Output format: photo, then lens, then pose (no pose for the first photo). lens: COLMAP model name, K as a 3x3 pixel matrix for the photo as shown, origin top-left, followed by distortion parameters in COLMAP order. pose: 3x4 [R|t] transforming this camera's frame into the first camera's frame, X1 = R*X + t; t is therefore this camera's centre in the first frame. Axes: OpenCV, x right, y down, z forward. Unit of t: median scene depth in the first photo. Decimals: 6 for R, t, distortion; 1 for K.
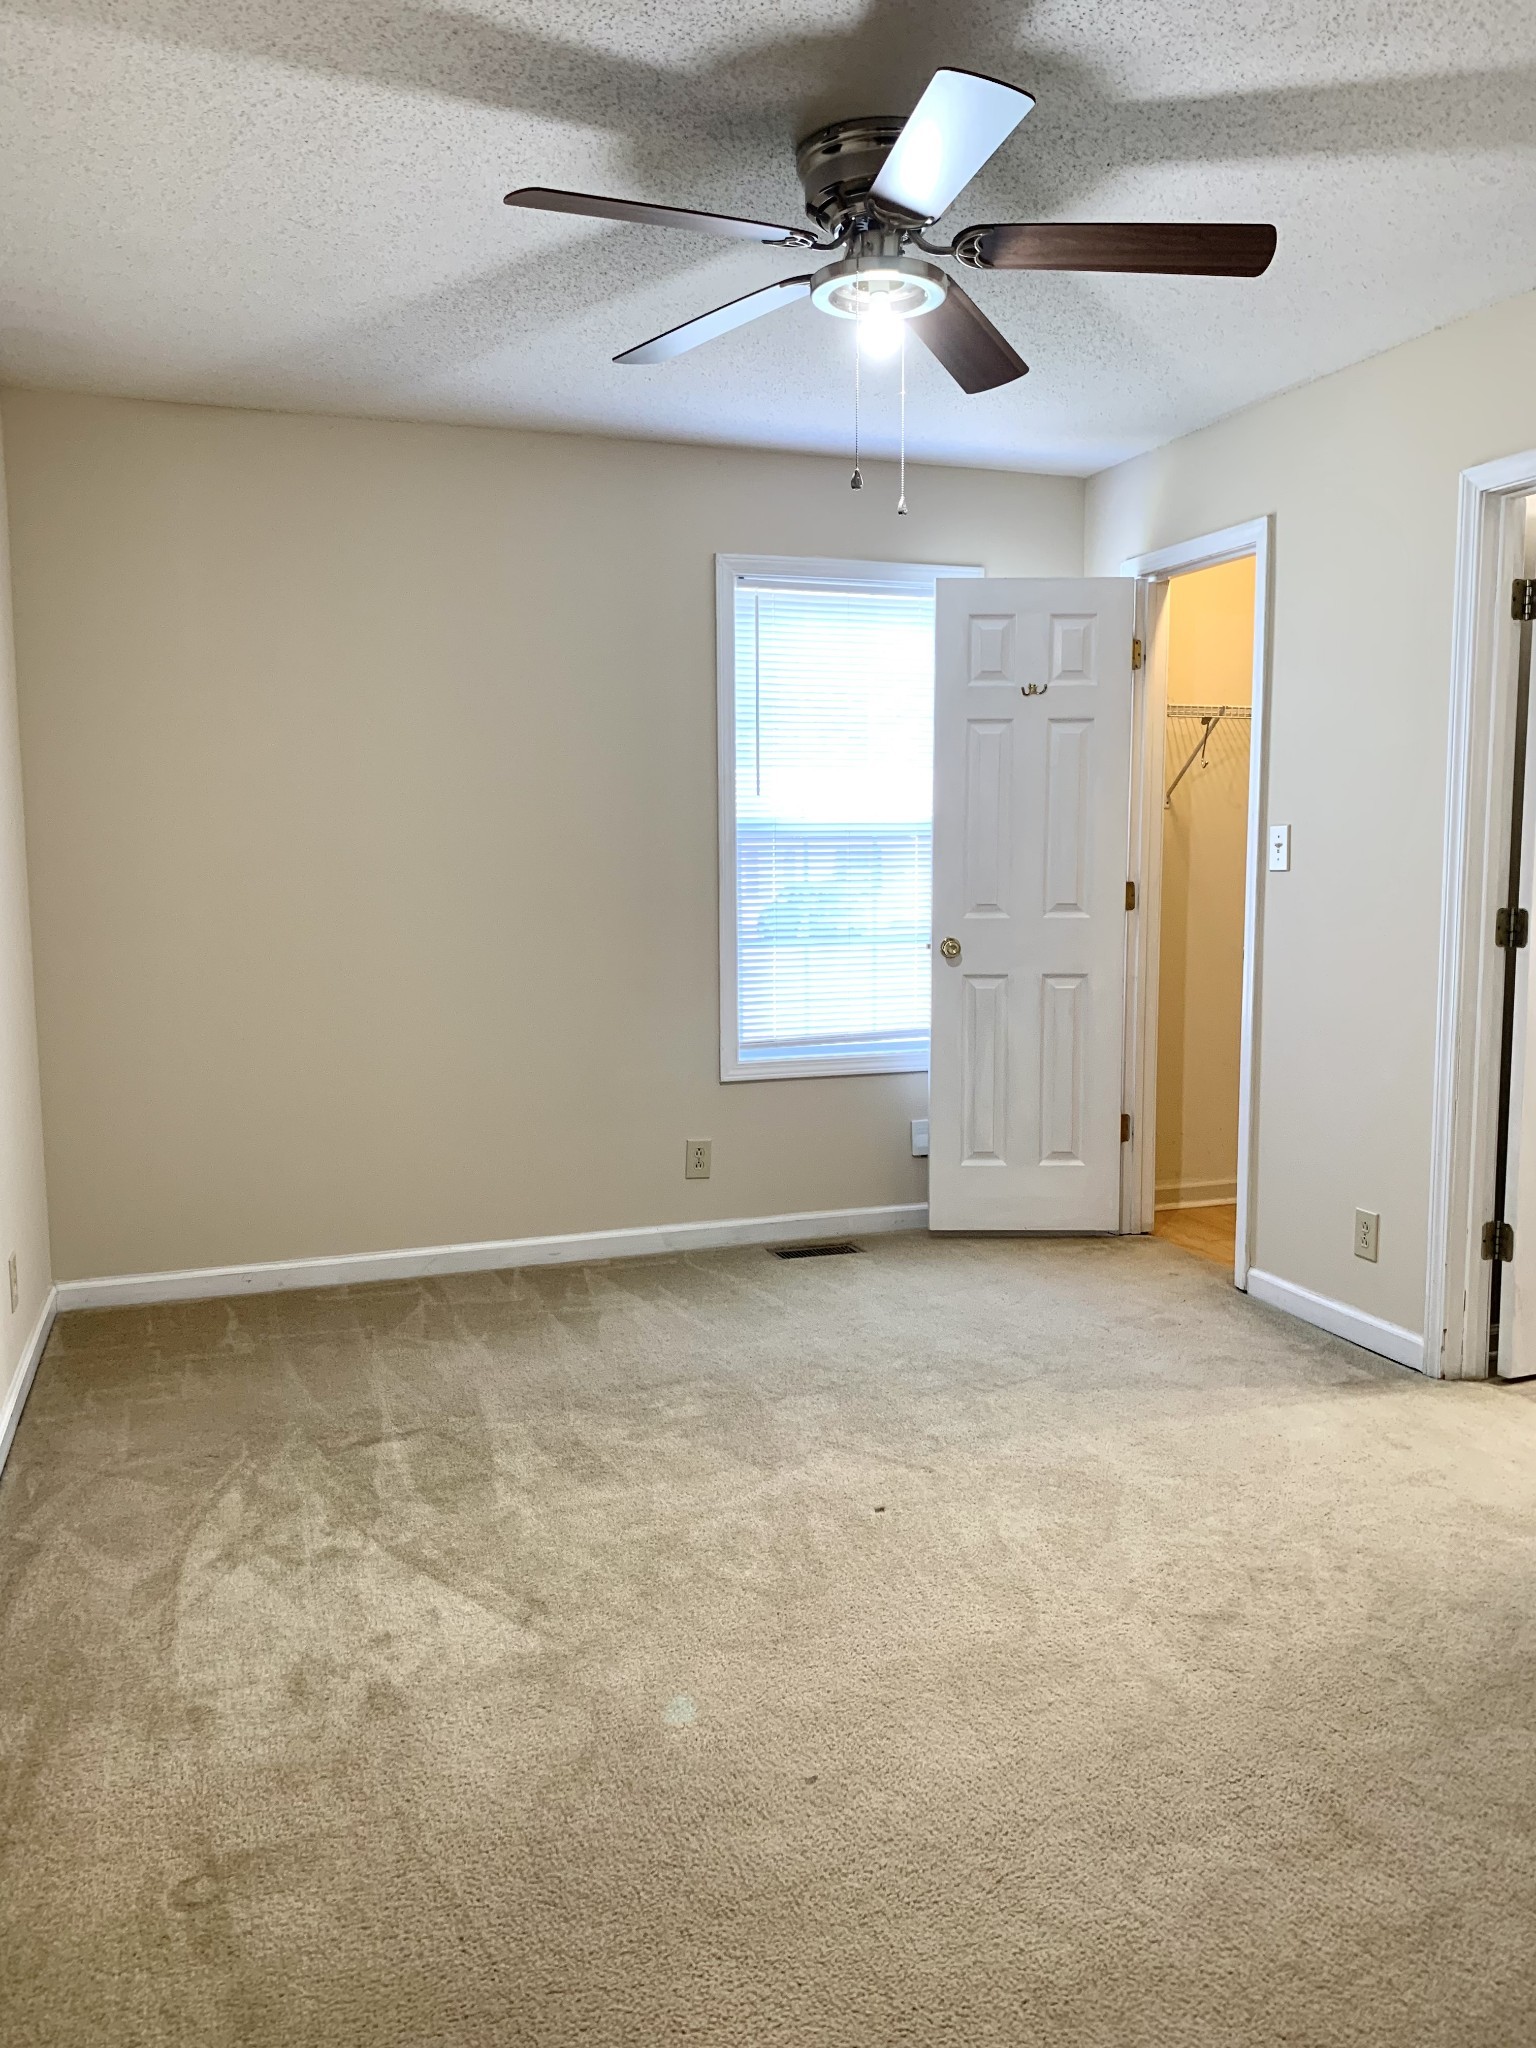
lens RADIAL K [[1582.1, 0, 766.8], [0, 1582.1, 1022.6], [0, 0, 1]] dist [0.043680, 0.001857]
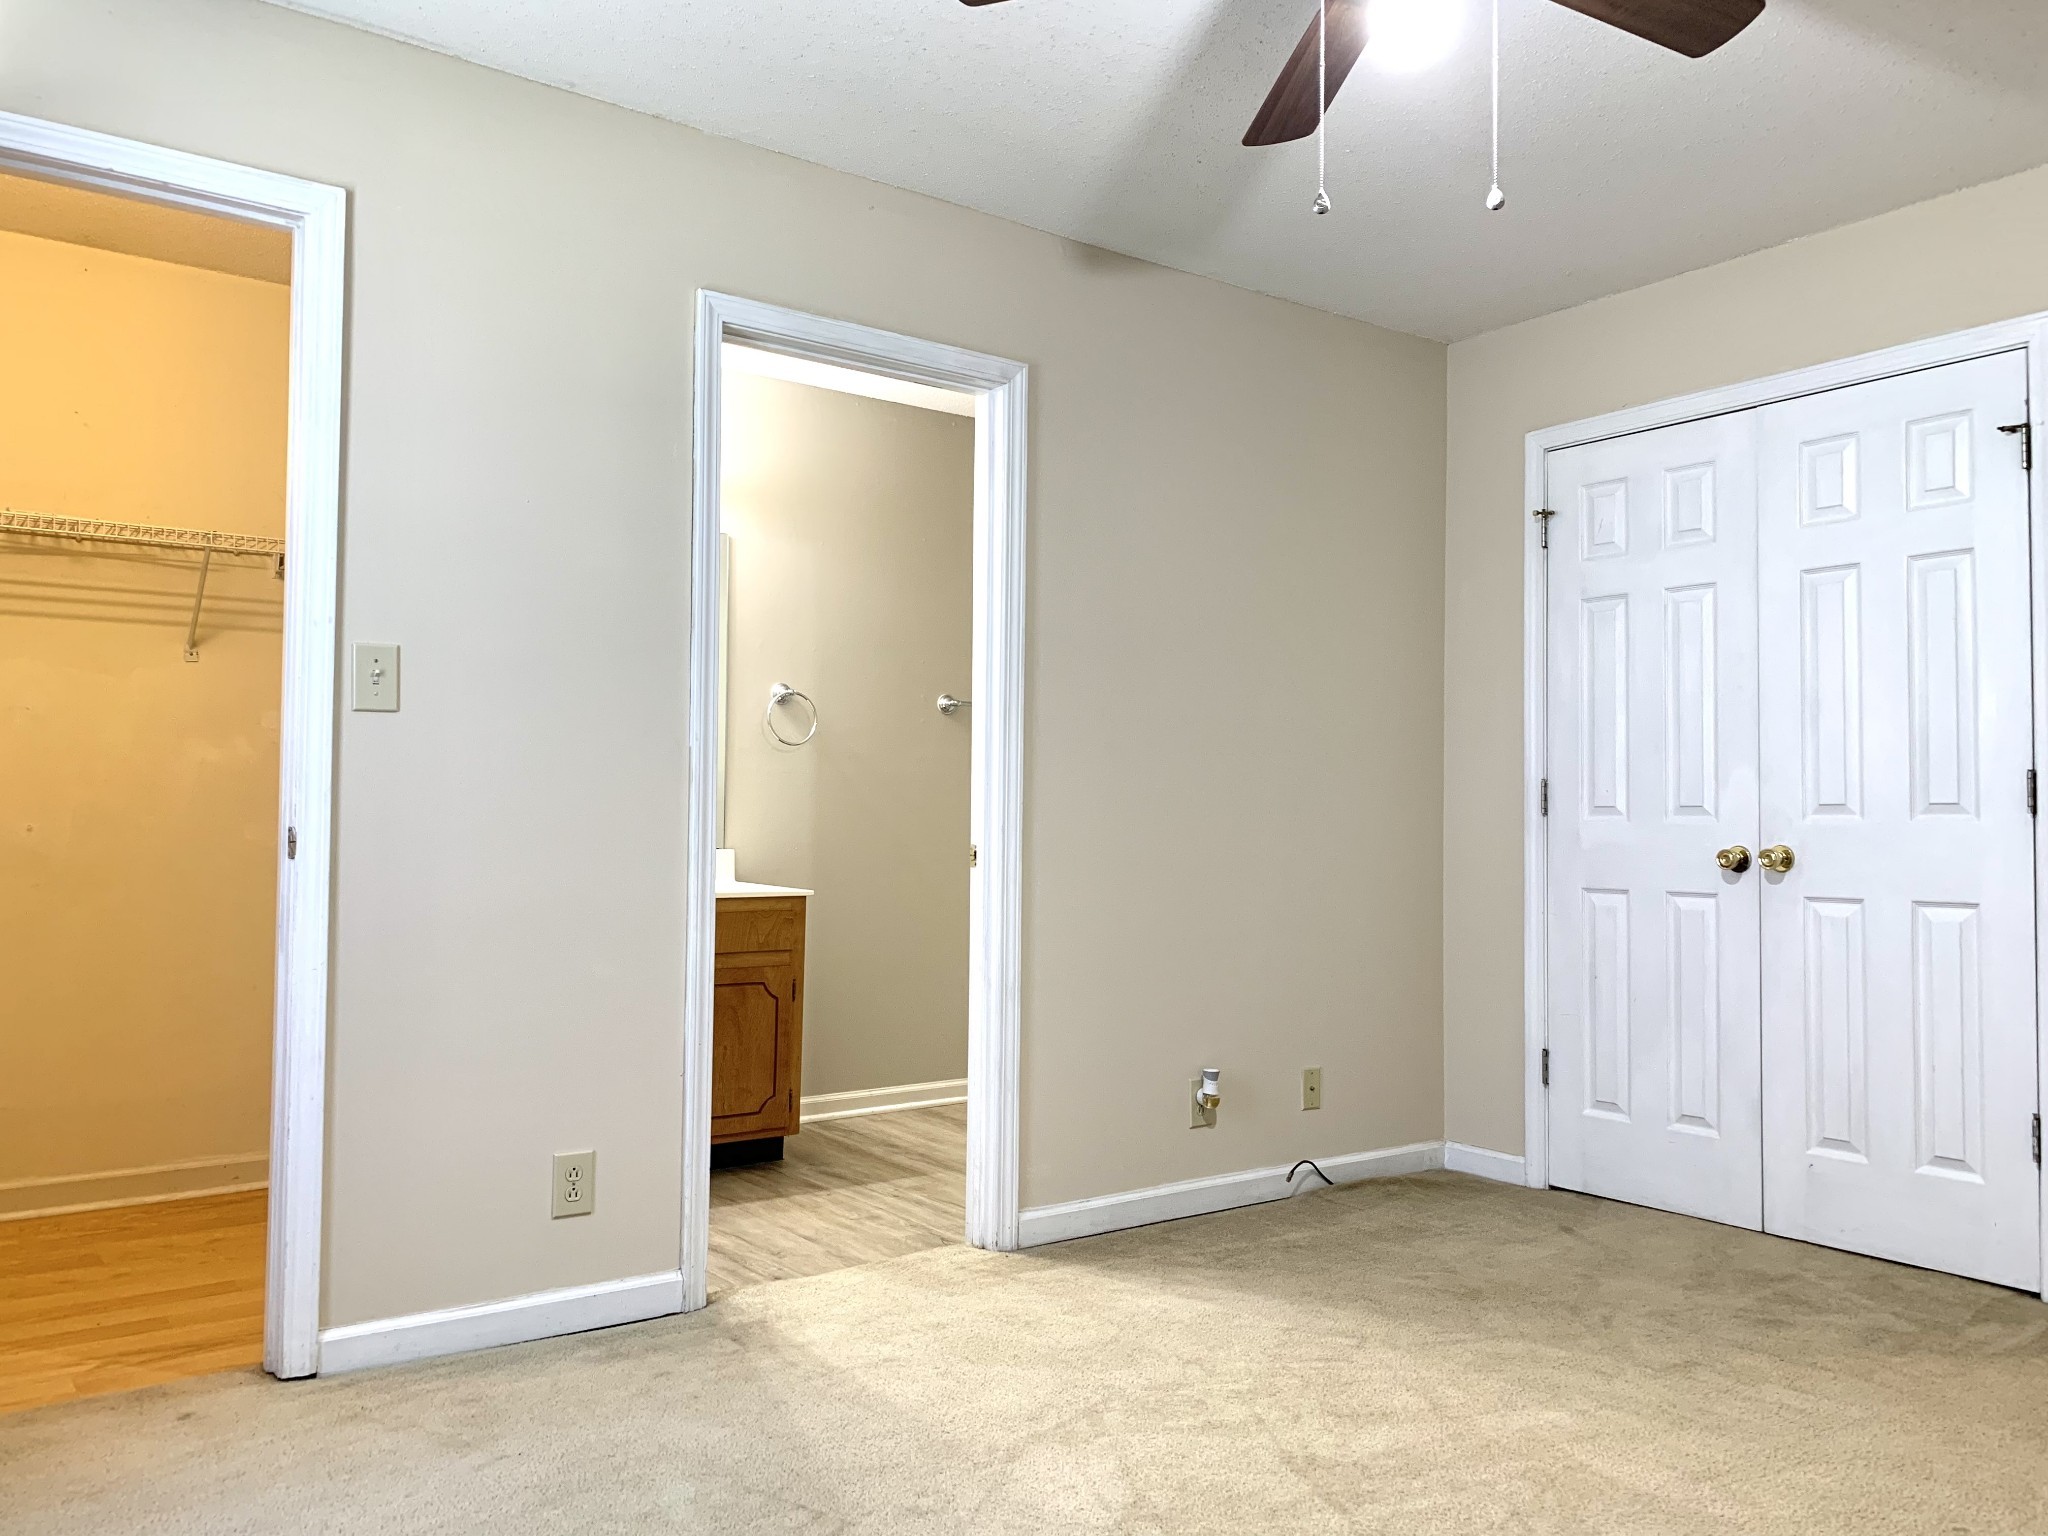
lens RADIAL K [[1549.9, 0, 1028.8], [0, 1549.9, 765.9], [0, 0, 1]] dist [0.002476, 0.000195]
pose [[-0.290222, 0.038743, 0.956175, -0.501907], [0.095282, 0.995385, -0.011412, -0.050128], [-0.952204, 0.087795, -0.292574, 1.164434]]
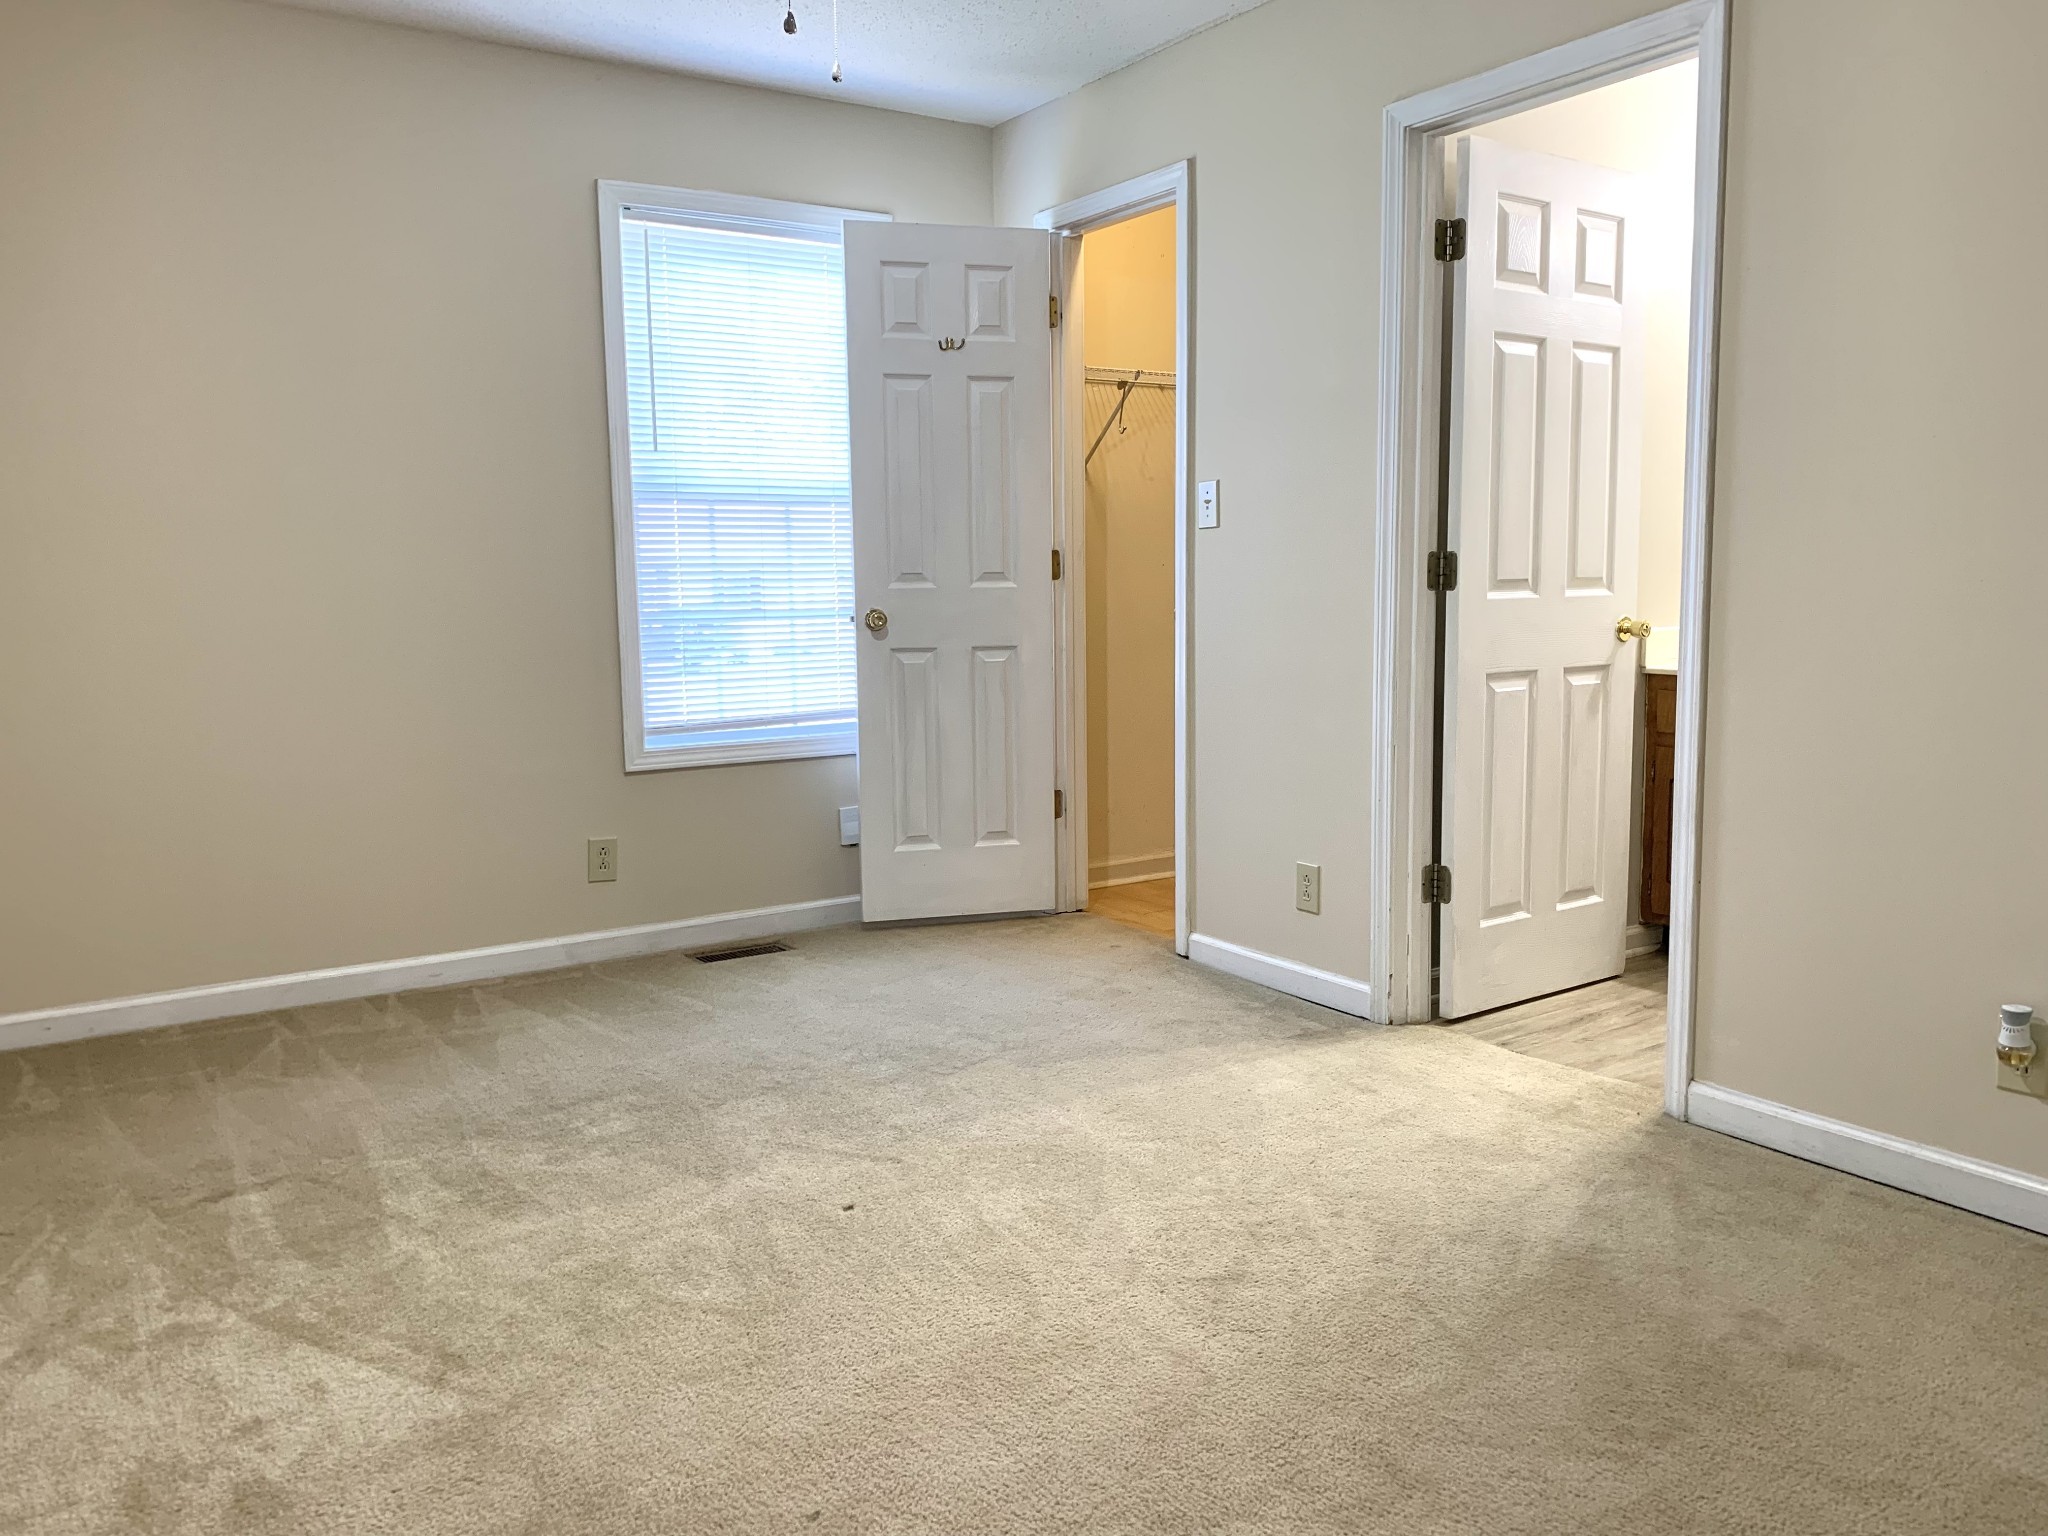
lens RADIAL K [[1582.9, 0, 1021.3], [0, 1582.9, 767.0], [0, 0, 1]] dist [0.045312, -0.017695]
pose [[0.972038, -0.037108, 0.231875, -0.029560], [0.034250, 0.999280, 0.016339, 0.041401], [-0.232315, -0.007940, 0.972608, 0.095048]]
